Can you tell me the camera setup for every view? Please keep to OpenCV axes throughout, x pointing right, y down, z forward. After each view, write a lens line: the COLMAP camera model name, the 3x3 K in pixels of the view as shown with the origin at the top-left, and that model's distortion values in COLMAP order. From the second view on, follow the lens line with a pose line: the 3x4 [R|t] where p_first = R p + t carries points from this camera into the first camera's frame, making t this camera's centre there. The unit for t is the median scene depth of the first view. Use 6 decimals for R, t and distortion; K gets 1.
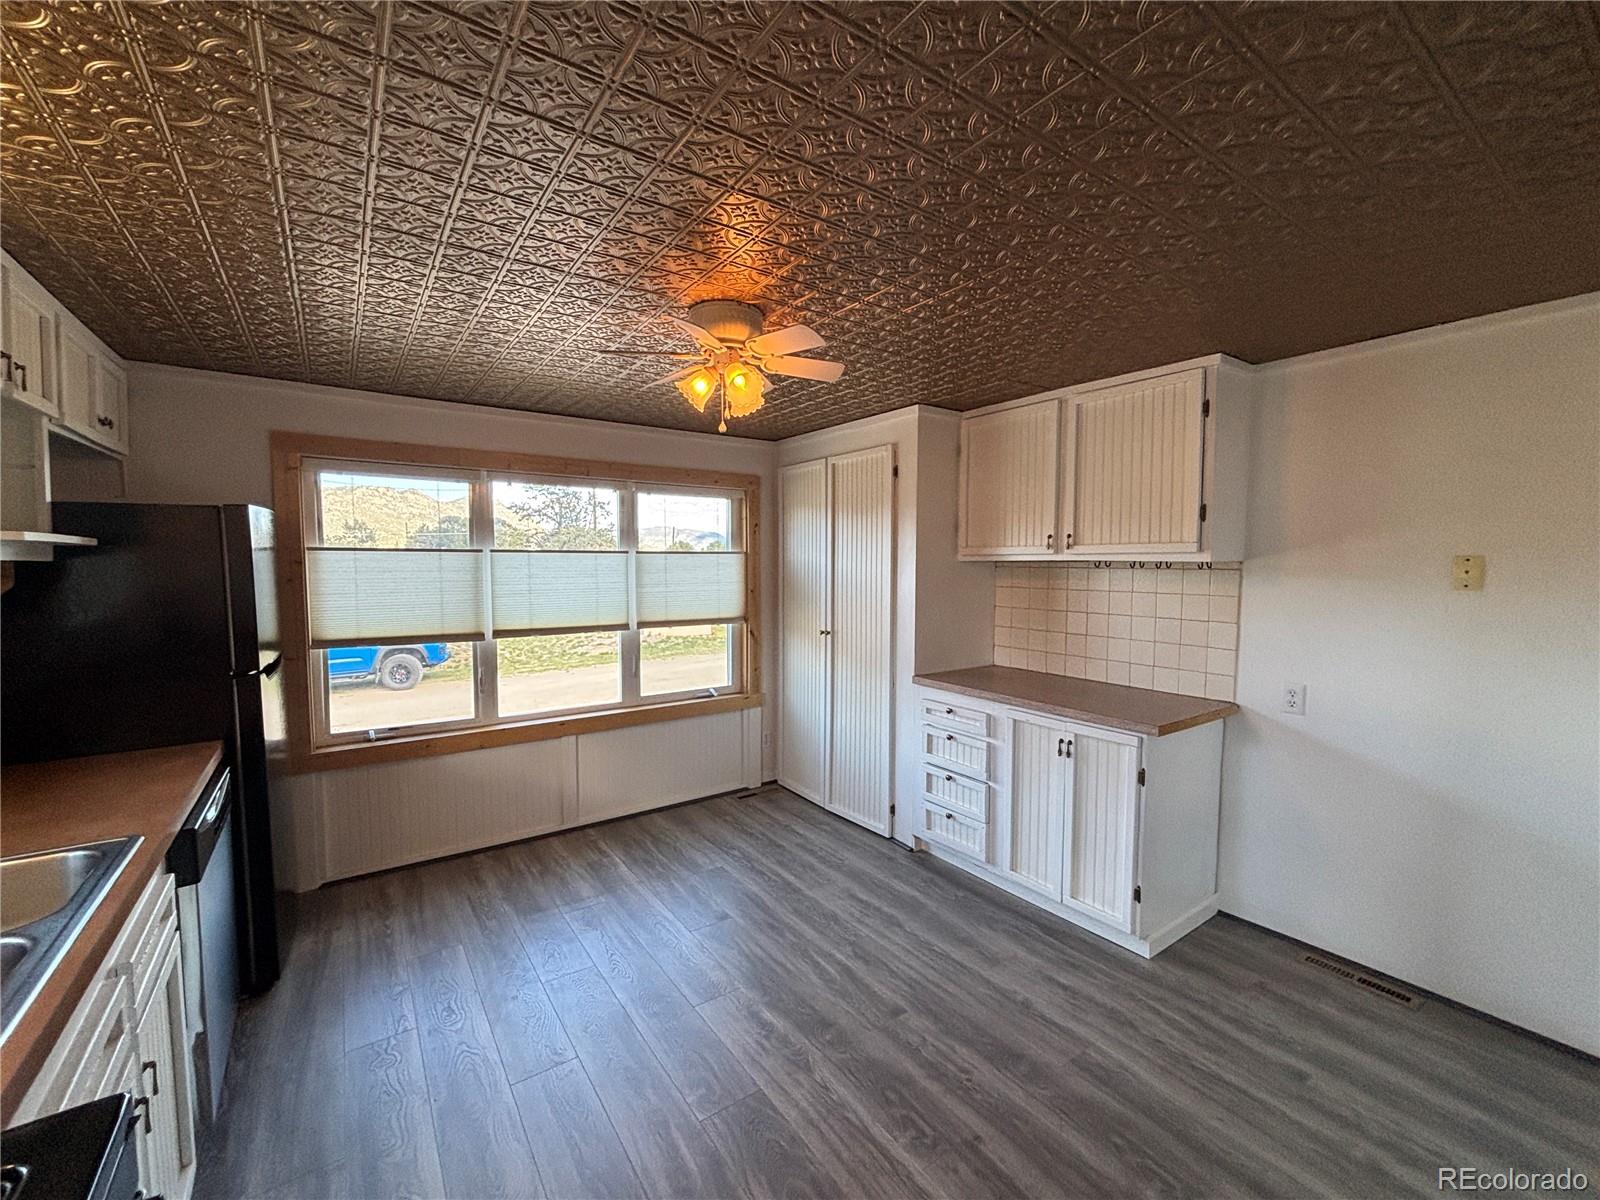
lens RADIAL K [[663.7, 0, 802.5], [0, 663.7, 597.2], [0, 0, 1]] dist [-0.000379, 0.000678]
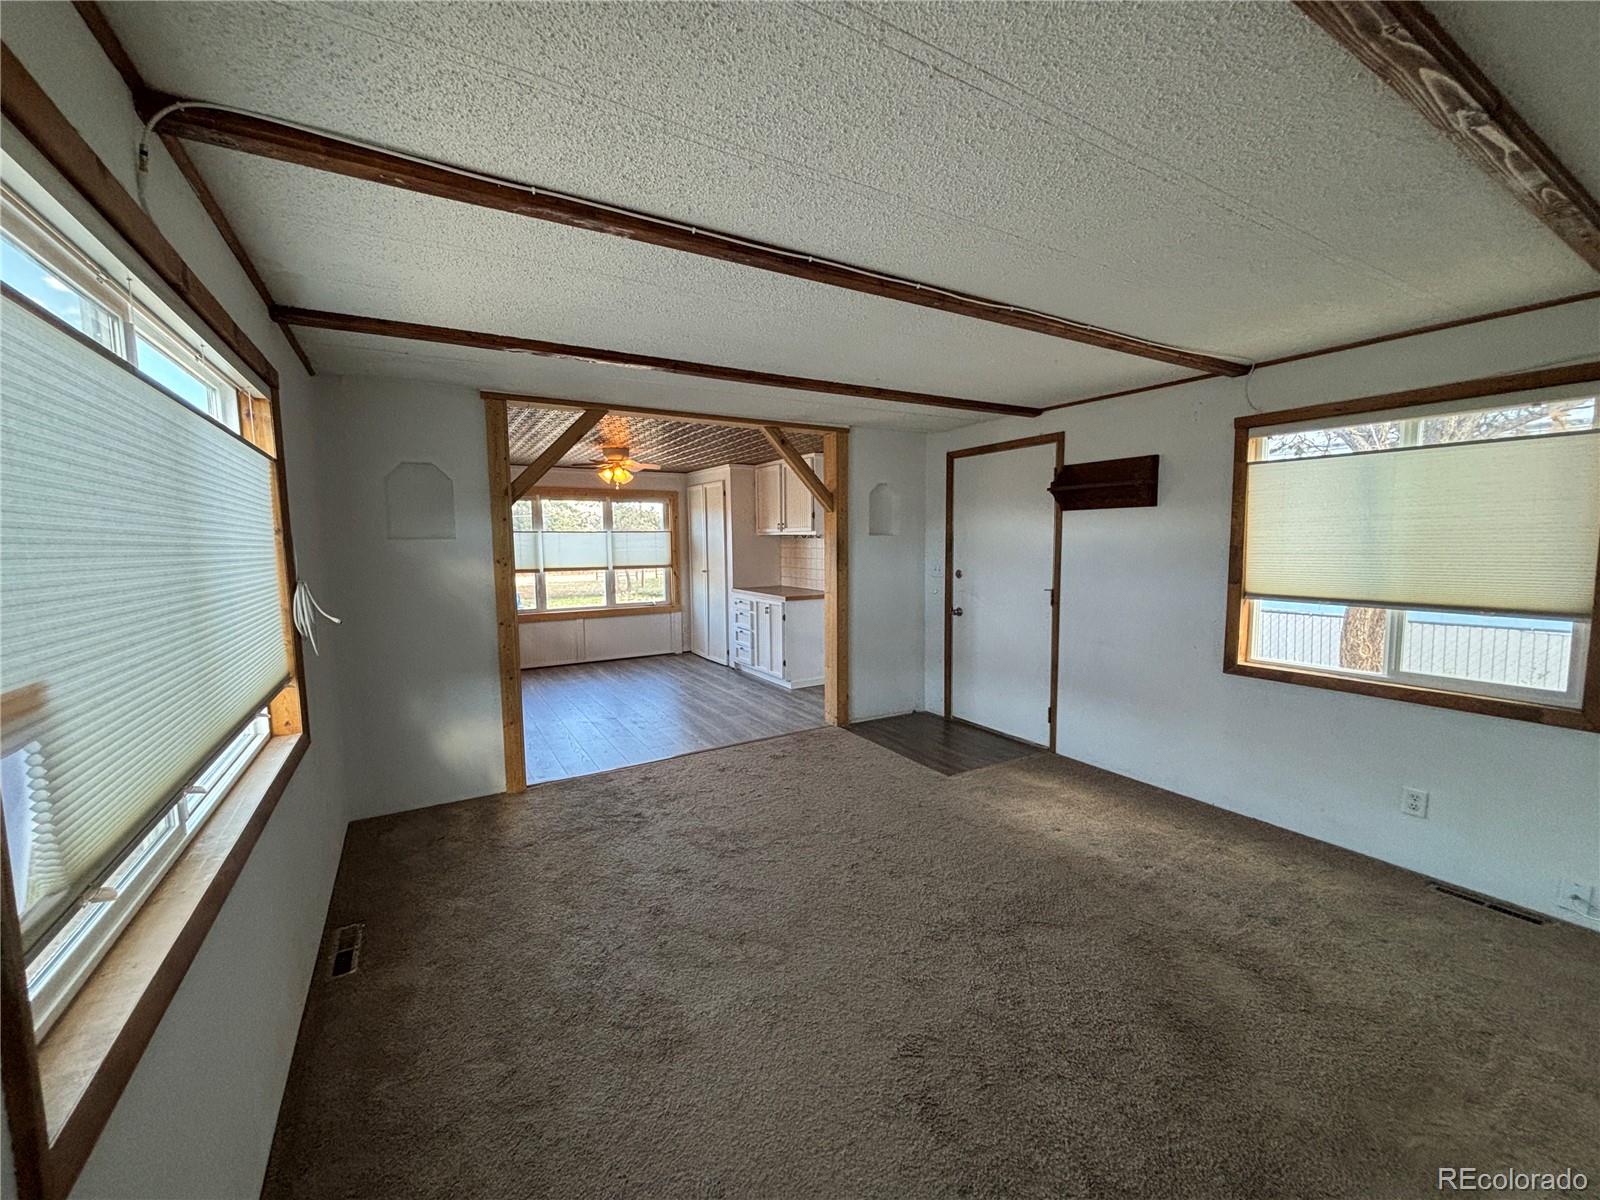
lens RADIAL K [[641.5, 0, 801.8], [0, 641.5, 599.0], [0, 0, 1]] dist [0.001267, -0.000424]
pose [[0.996994, -0.001027, -0.077467, 0.543598], [0.004309, 0.999099, 0.042214, 0.065376], [0.077354, -0.042421, 0.996101, -1.045975]]
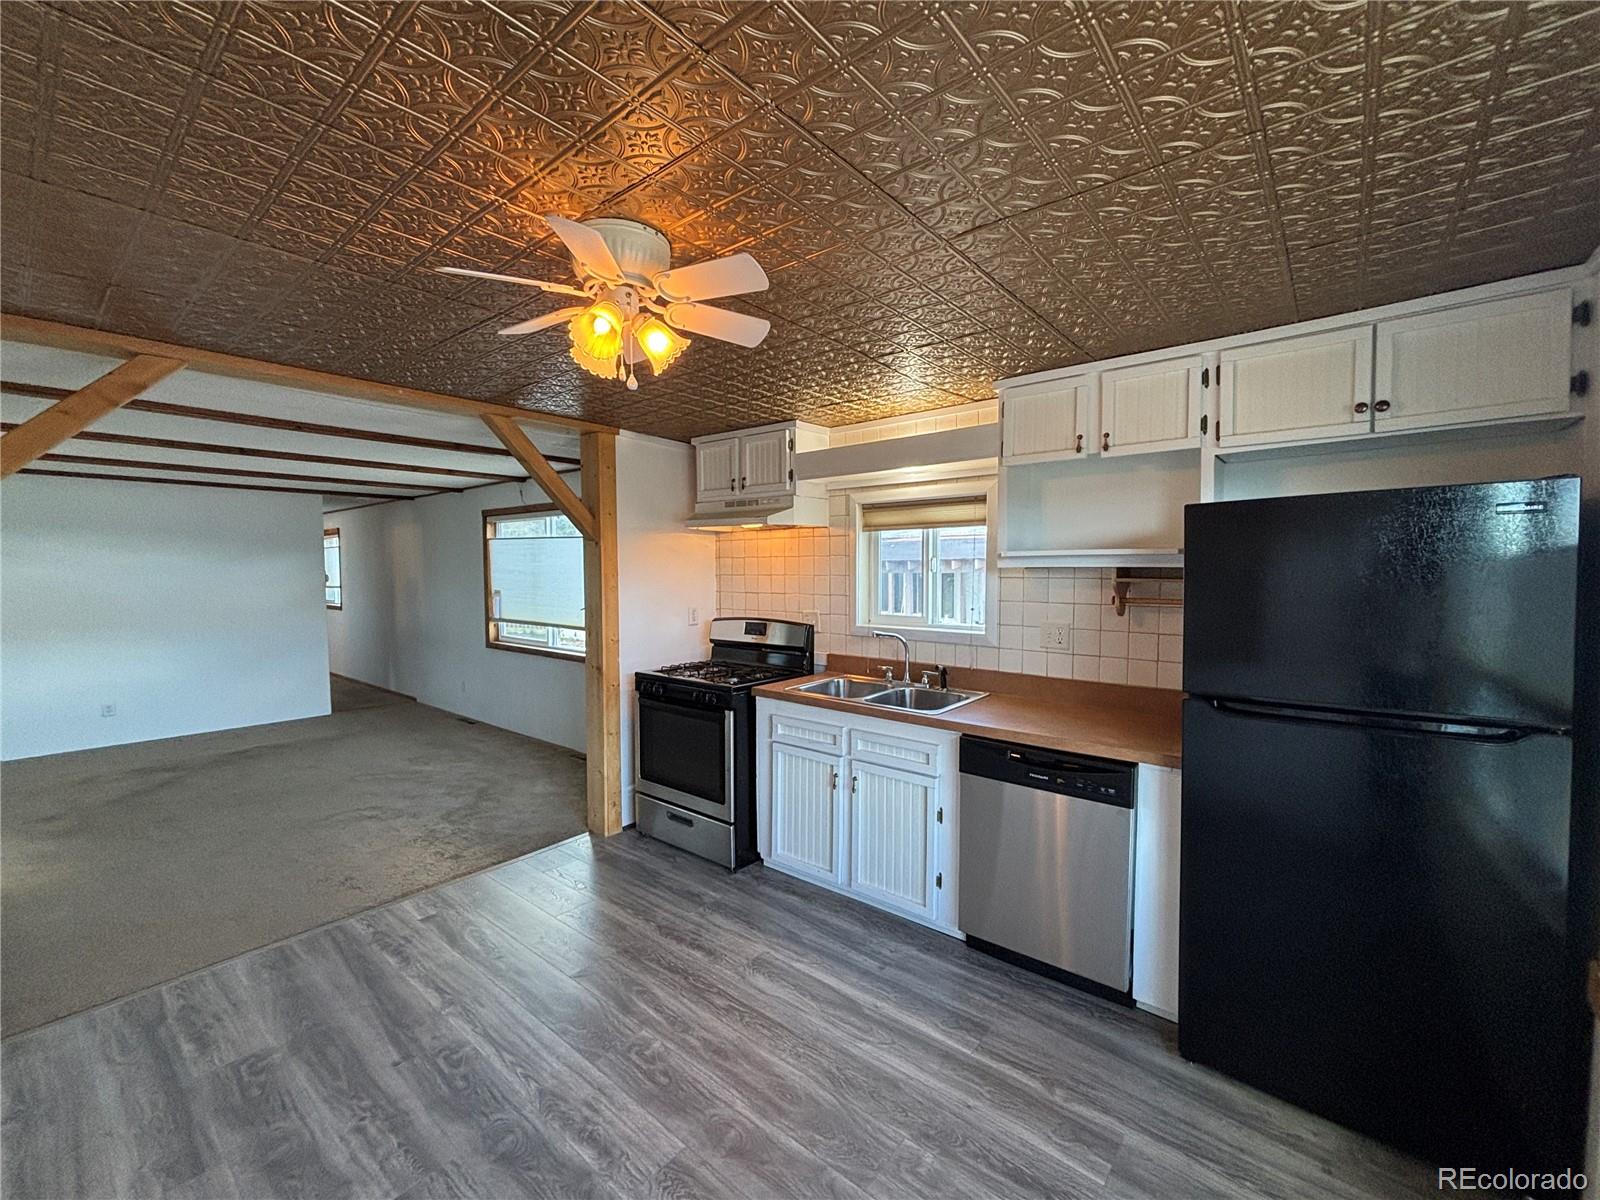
lens RADIAL K [[663.7, 0, 799.7], [0, 663.7, 599.8], [0, 0, 1]] dist [-0.000379, 0.000678]
pose [[-0.965586, 0.018525, -0.259423, -0.065558], [-0.008740, 0.994586, 0.103552, -0.062554], [0.259936, 0.102255, -0.960196, 1.096966]]
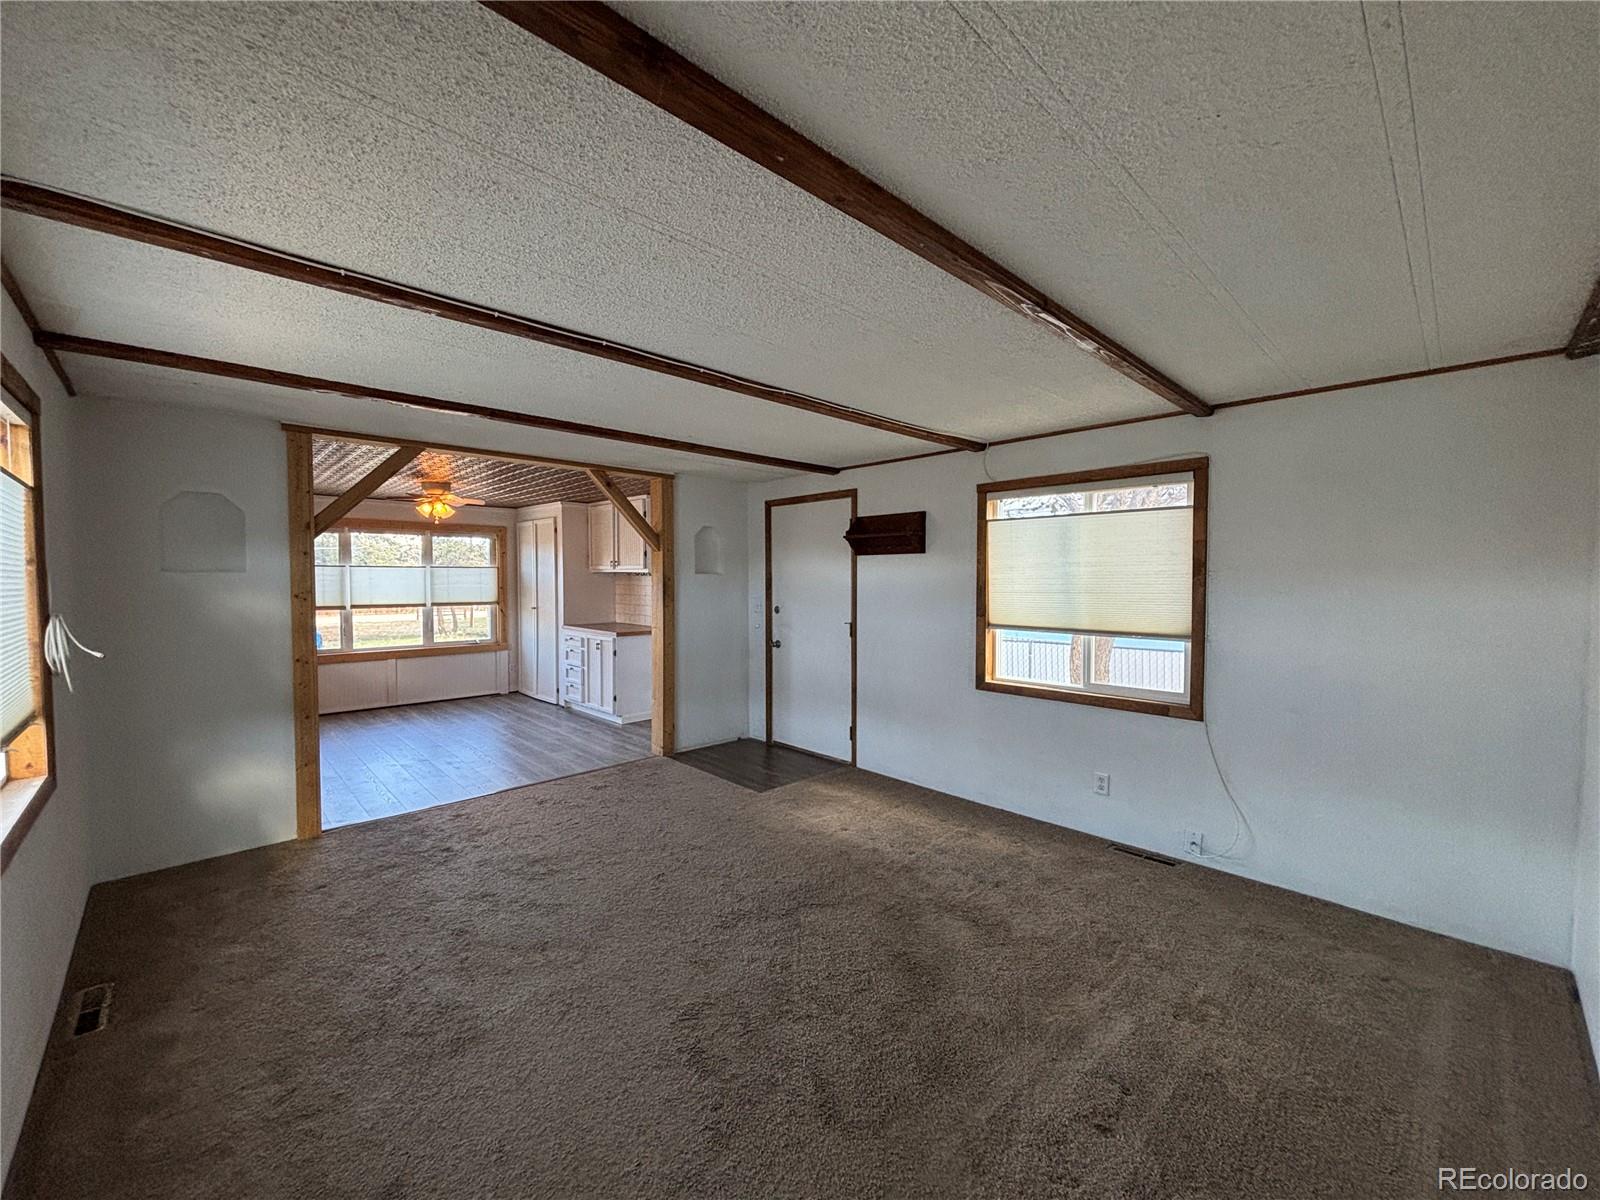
lens RADIAL K [[641.5, 0, 800.7], [0, 641.5, 598.7], [0, 0, 1]] dist [0.001267, -0.000424]
pose [[0.988659, -0.002017, 0.150167, 0.606362], [0.004759, 0.999828, -0.017906, 0.072509], [-0.150105, 0.018418, 0.988498, -1.158870]]
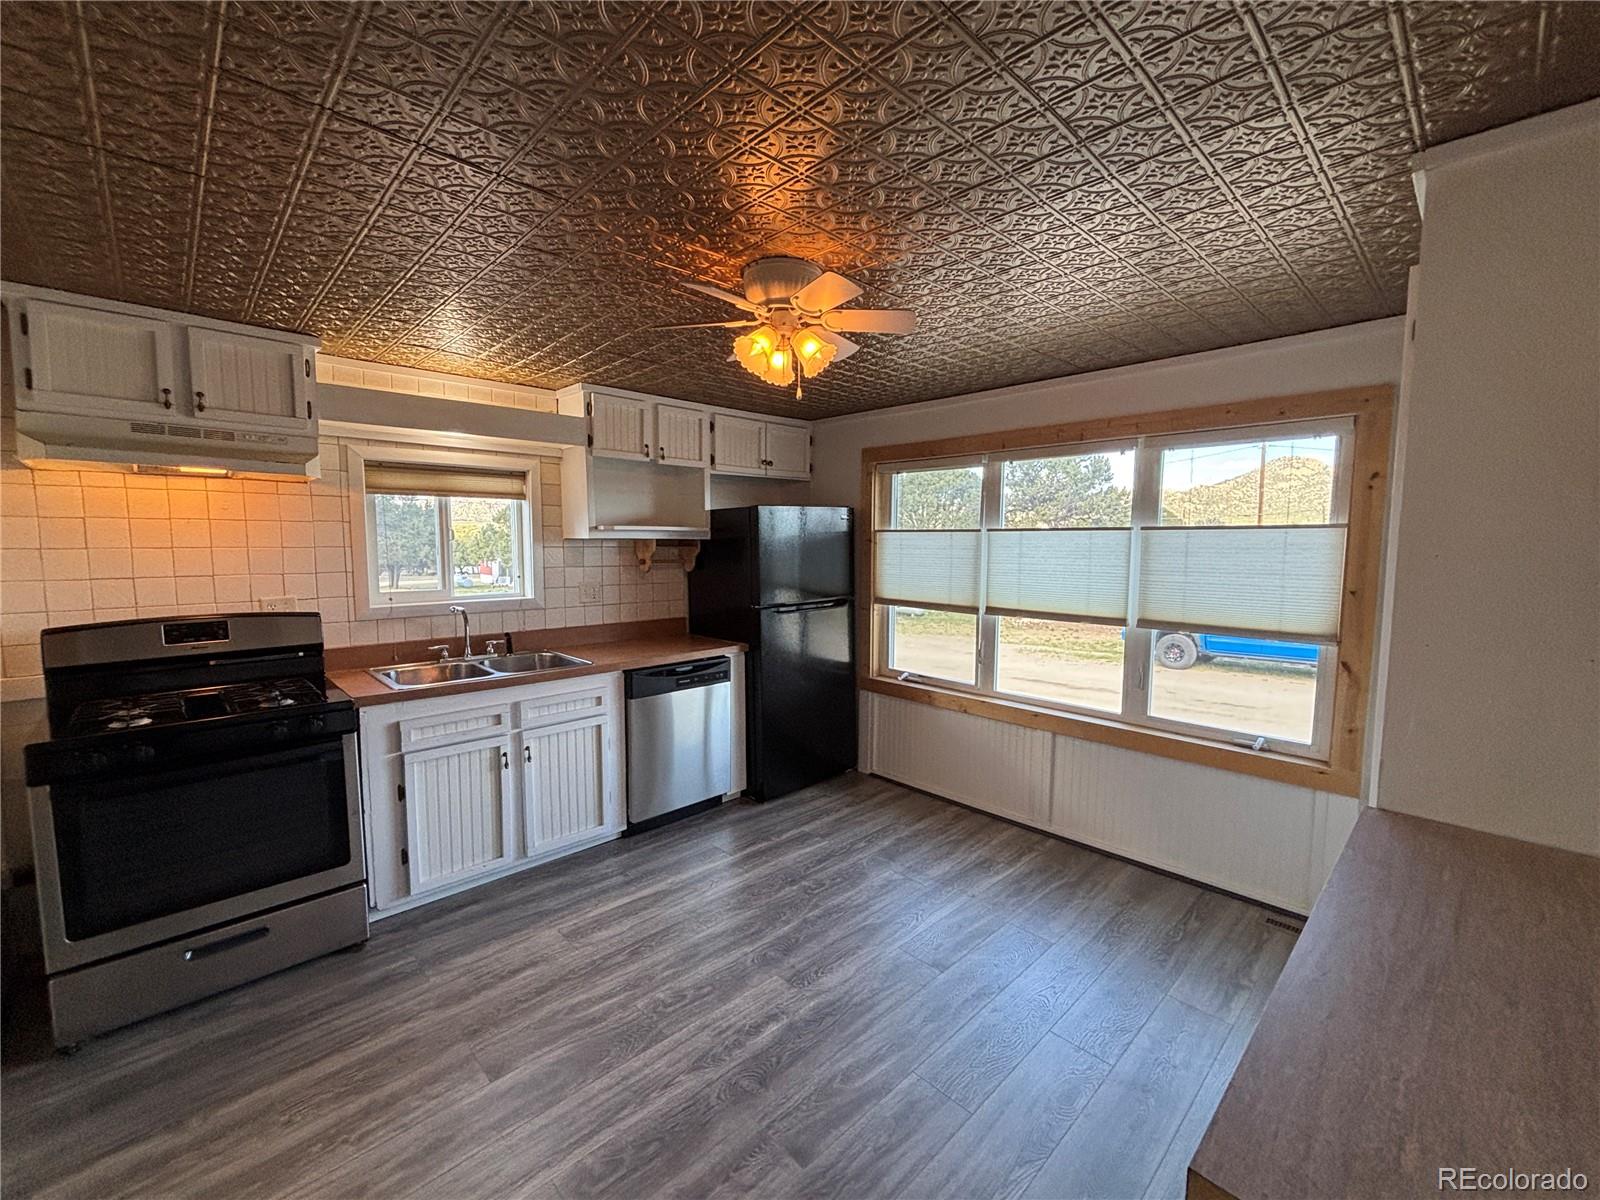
lens RADIAL K [[663.7, 0, 802.0], [0, 663.7, 598.1], [0, 0, 1]] dist [-0.000379, 0.000678]
pose [[0.152197, 0.085865, -0.984613, 0.513476], [-0.057790, 0.995288, 0.077863, -0.027166], [0.986659, 0.045050, 0.156442, 0.545363]]
